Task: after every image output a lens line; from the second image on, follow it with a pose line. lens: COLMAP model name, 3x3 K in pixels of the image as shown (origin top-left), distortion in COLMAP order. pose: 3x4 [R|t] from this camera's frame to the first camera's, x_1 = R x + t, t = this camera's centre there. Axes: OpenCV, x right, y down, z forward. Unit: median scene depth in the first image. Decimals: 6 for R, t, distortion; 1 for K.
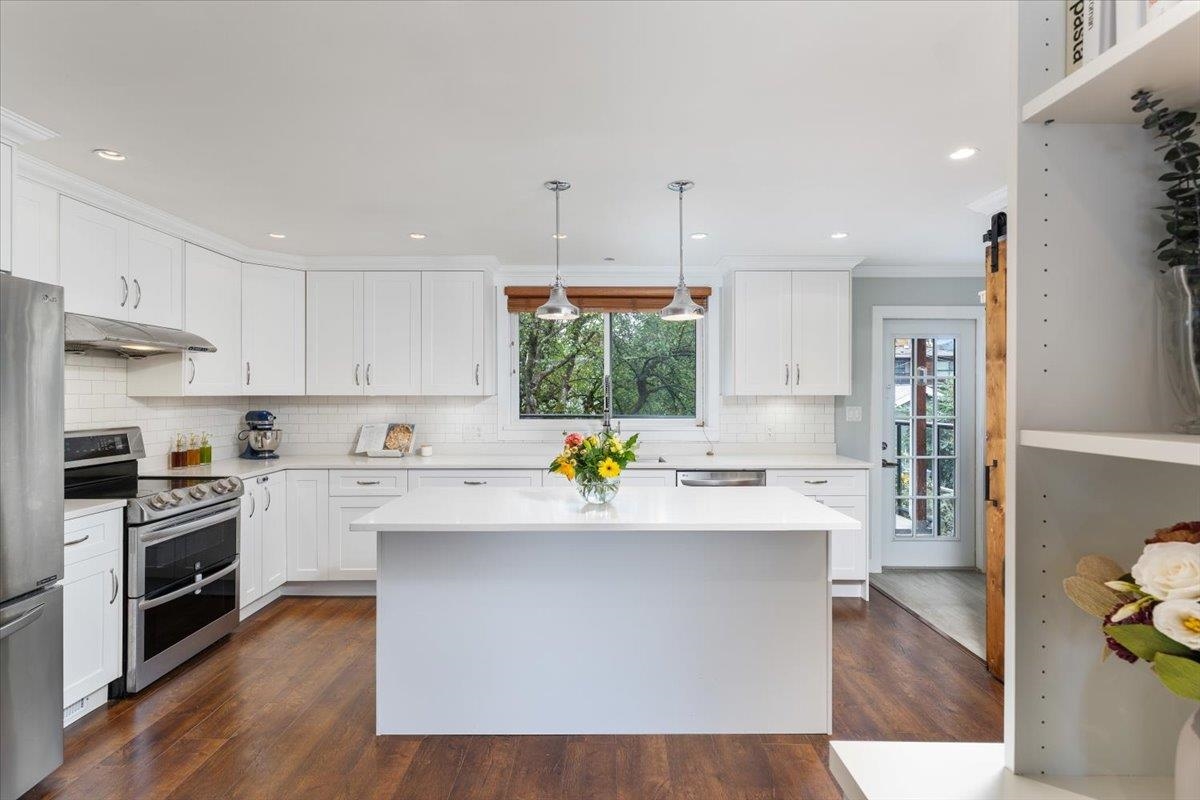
lens RADIAL K [[573.6, 0, 599.2], [0, 573.6, 395.1], [0, 0, 1]] dist [0.000089, 0.000011]
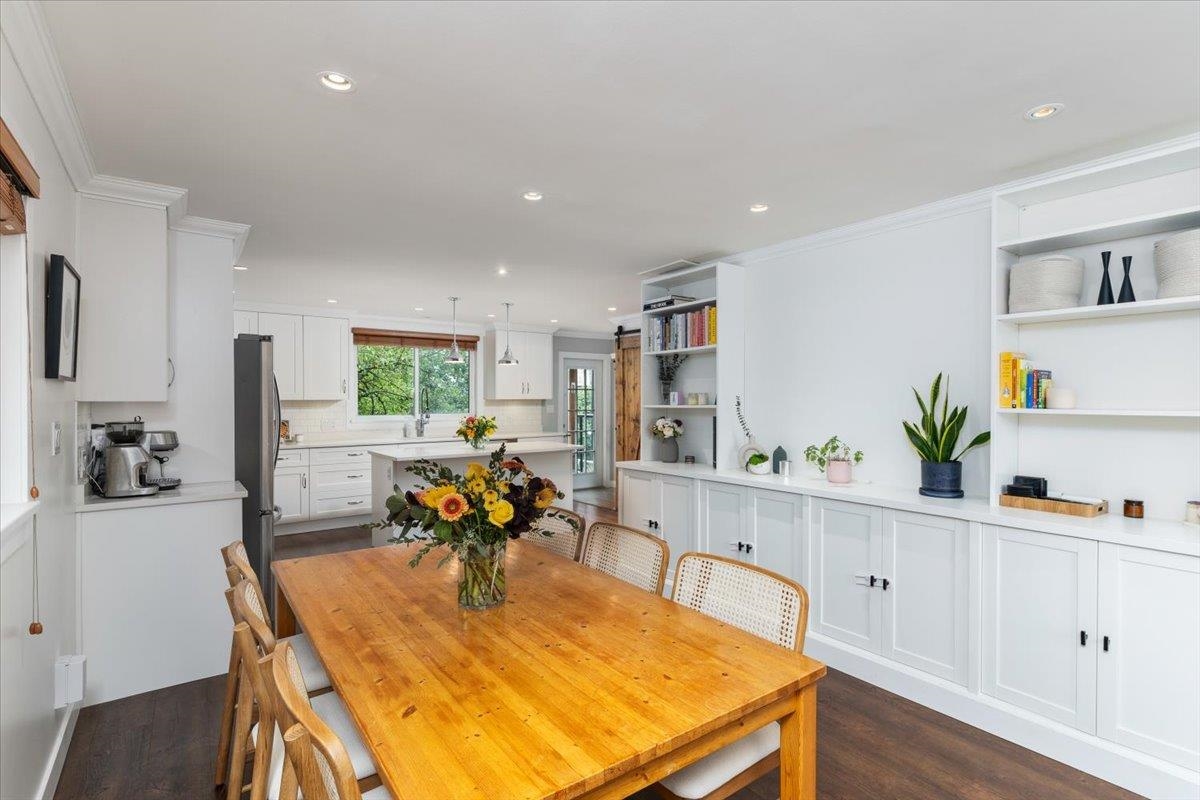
lens RADIAL K [[573.6, 0, 600.3], [0, 573.6, 399.4], [0, 0, 1]] dist [0.000089, 0.000011]
pose [[0.804878, -0.003768, 0.593429, -0.548342], [0.002808, 0.999993, 0.002541, -0.002182], [-0.593434, -0.000379, 0.804882, -0.615239]]
